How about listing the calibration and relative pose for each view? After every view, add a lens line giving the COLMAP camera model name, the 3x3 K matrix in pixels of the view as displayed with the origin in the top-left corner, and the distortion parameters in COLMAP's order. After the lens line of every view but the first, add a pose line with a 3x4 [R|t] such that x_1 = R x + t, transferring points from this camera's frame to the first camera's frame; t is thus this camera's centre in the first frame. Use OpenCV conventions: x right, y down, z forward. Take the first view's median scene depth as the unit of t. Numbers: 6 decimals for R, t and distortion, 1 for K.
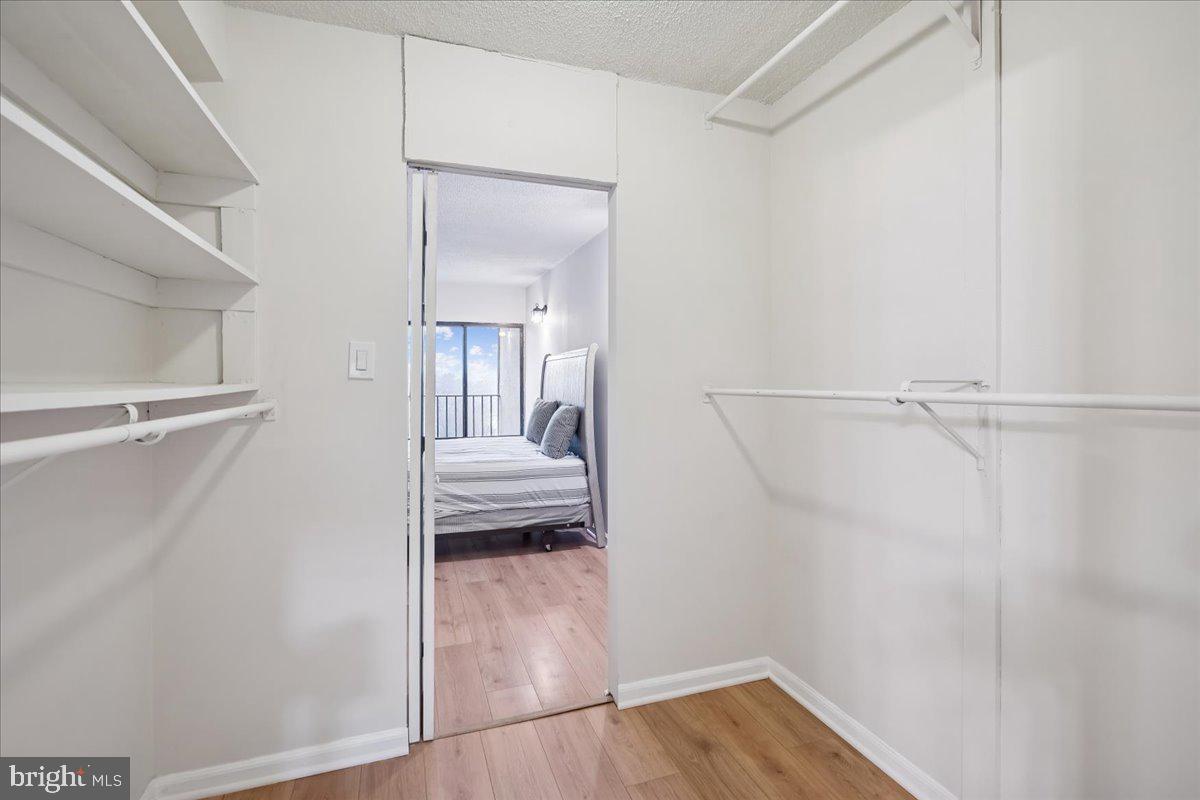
lens RADIAL K [[555.4, 0, 596.9], [0, 555.4, 388.5], [0, 0, 1]] dist [-0.000873, 0.002016]
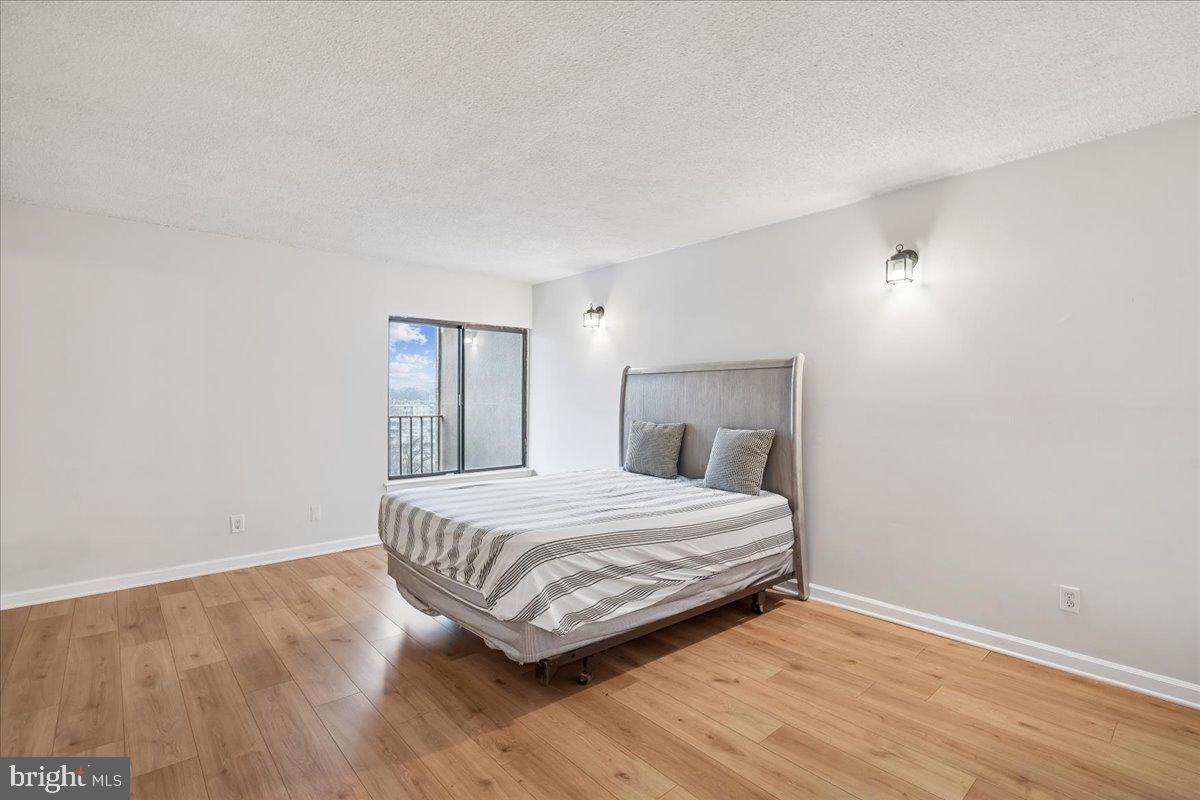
lens RADIAL K [[555.4, 0, 601.3], [0, 555.4, 407.8], [0, 0, 1]] dist [-0.000873, 0.002016]
pose [[0.925237, -0.000172, 0.379389, -0.591961], [-0.000680, 0.999998, 0.002113, -0.002735], [-0.379388, -0.002213, 0.925235, 0.348246]]
